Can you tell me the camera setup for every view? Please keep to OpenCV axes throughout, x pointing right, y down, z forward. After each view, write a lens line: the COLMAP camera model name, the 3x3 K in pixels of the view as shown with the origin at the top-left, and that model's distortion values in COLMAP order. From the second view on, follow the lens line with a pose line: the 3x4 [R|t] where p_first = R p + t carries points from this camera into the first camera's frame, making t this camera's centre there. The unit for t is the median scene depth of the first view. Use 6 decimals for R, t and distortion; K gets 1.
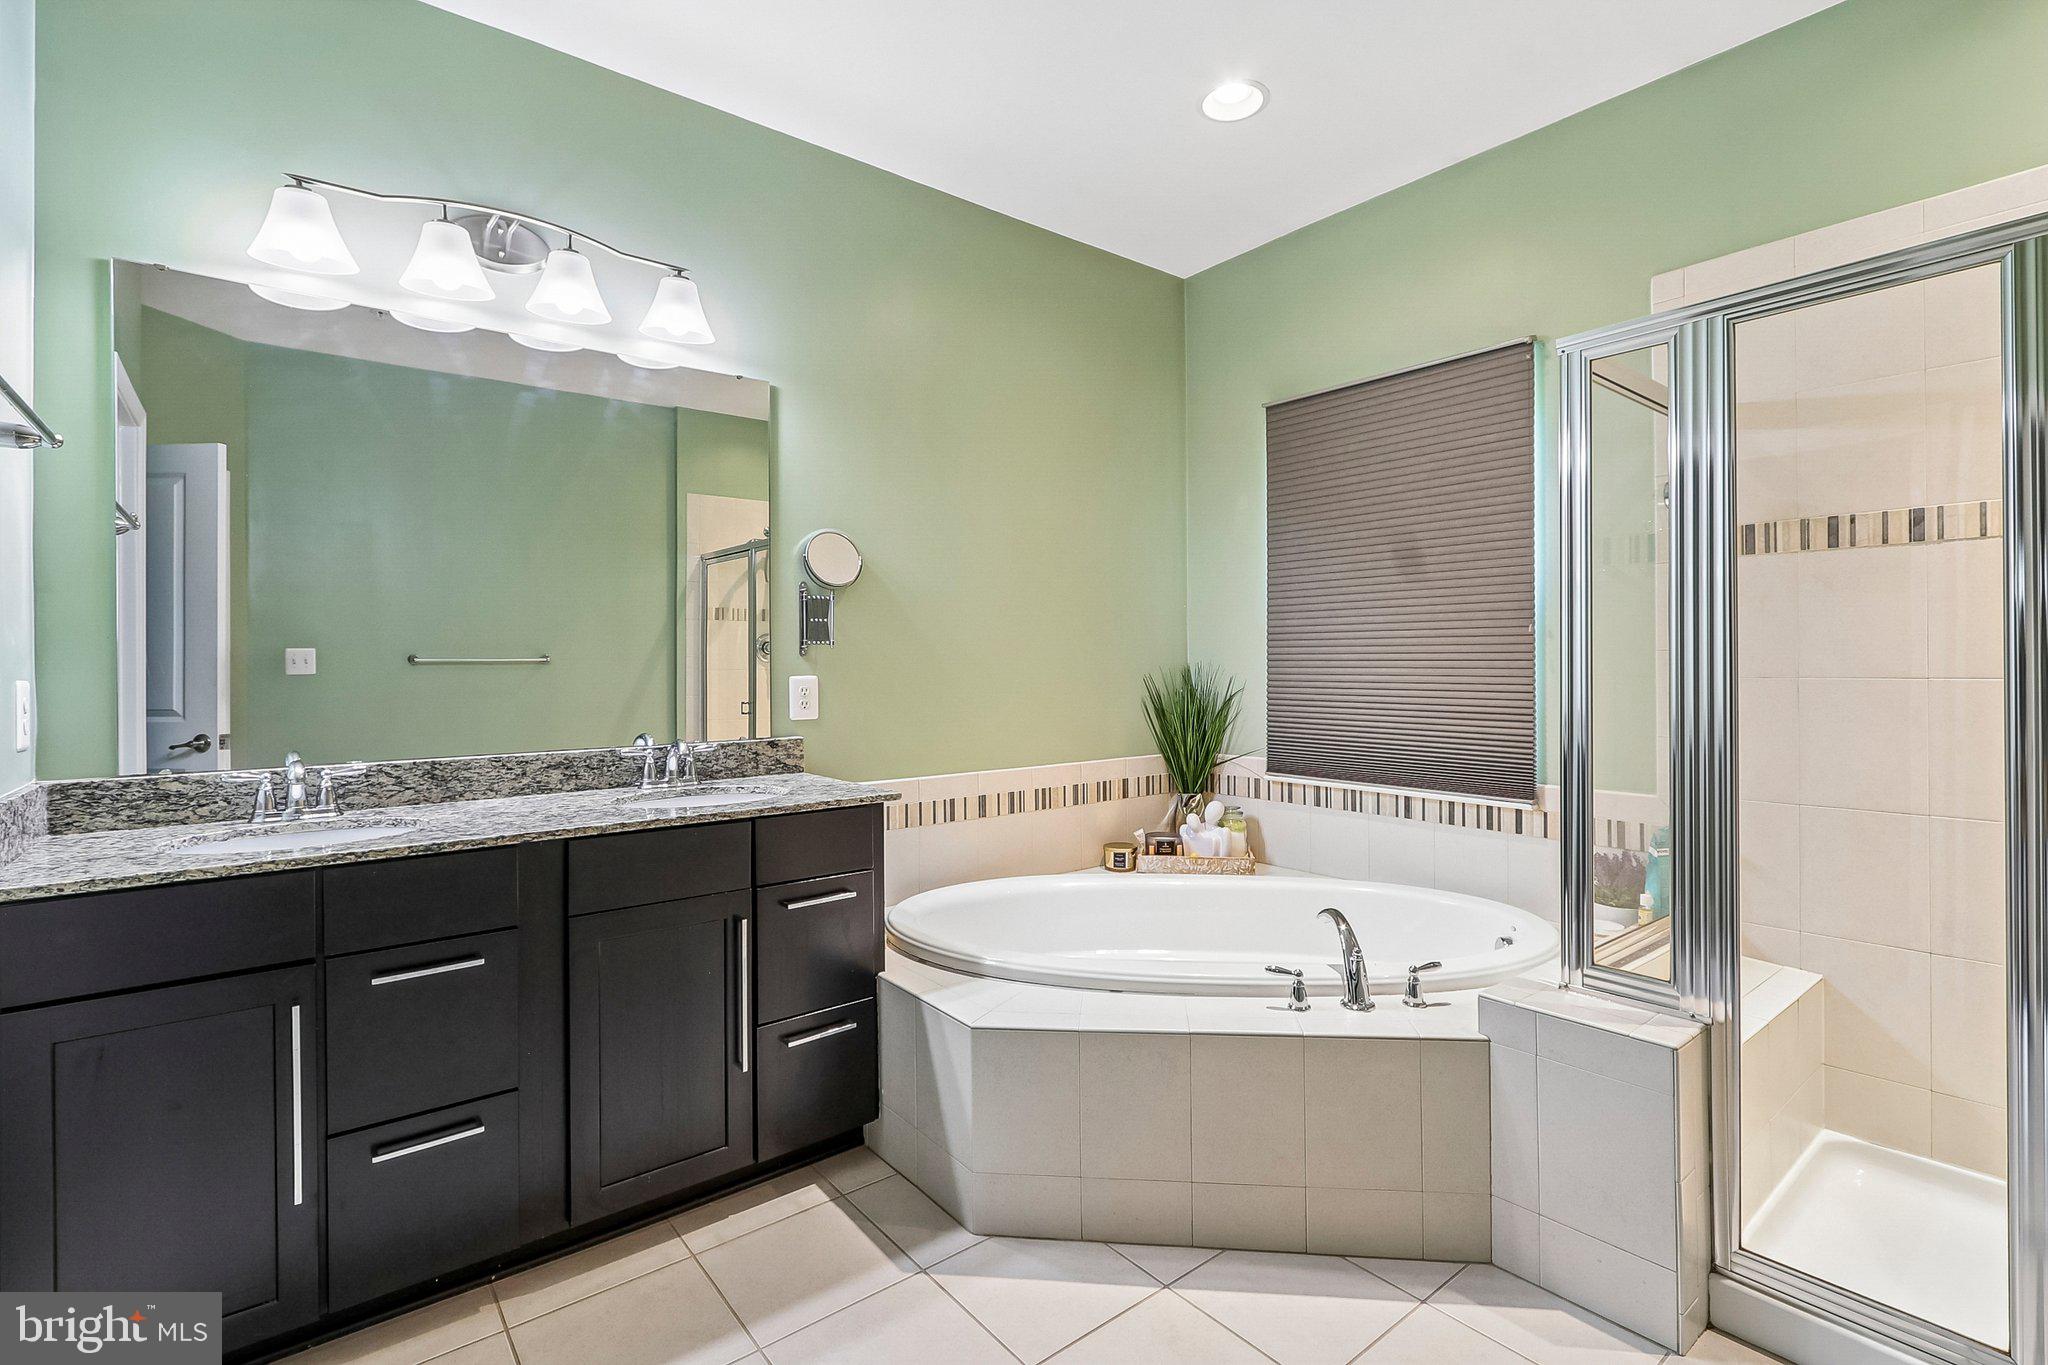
lens RADIAL K [[931.0, 0, 1022.1], [0, 931.0, 665.0], [0, 0, 1]] dist [0.000049, -0.000050]
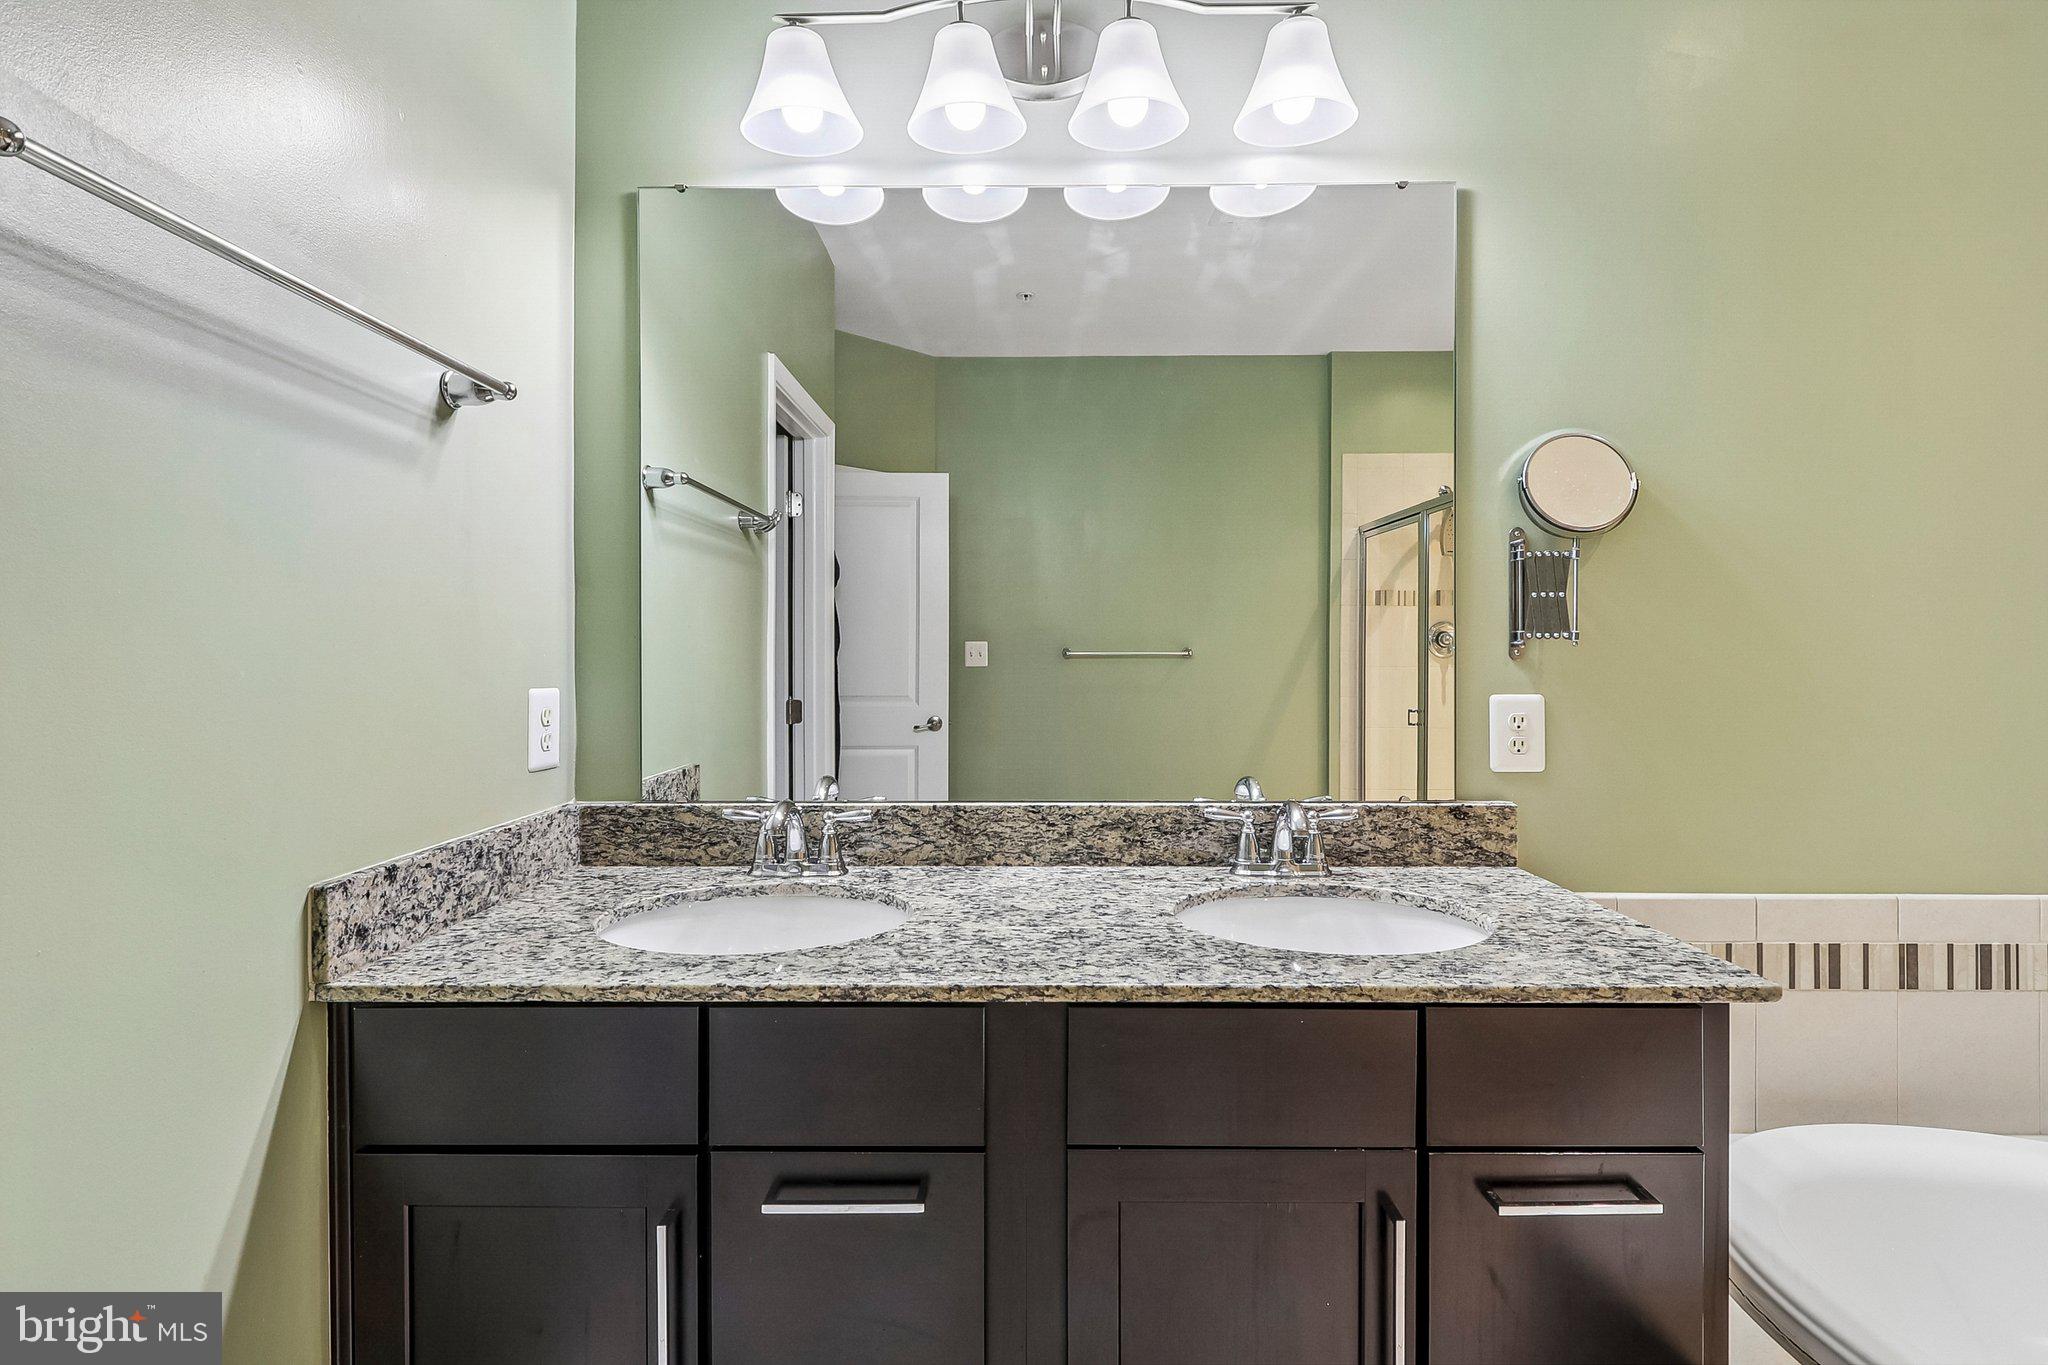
lens RADIAL K [[931.0, 0, 1040.2], [0, 931.0, 654.4], [0, 0, 1]] dist [0.000049, -0.000050]
pose [[0.782150, 0.006109, -0.623060, -0.134742], [-0.006268, 0.999978, 0.001936, -0.014425], [0.623059, 0.002391, 0.782172, 0.467626]]
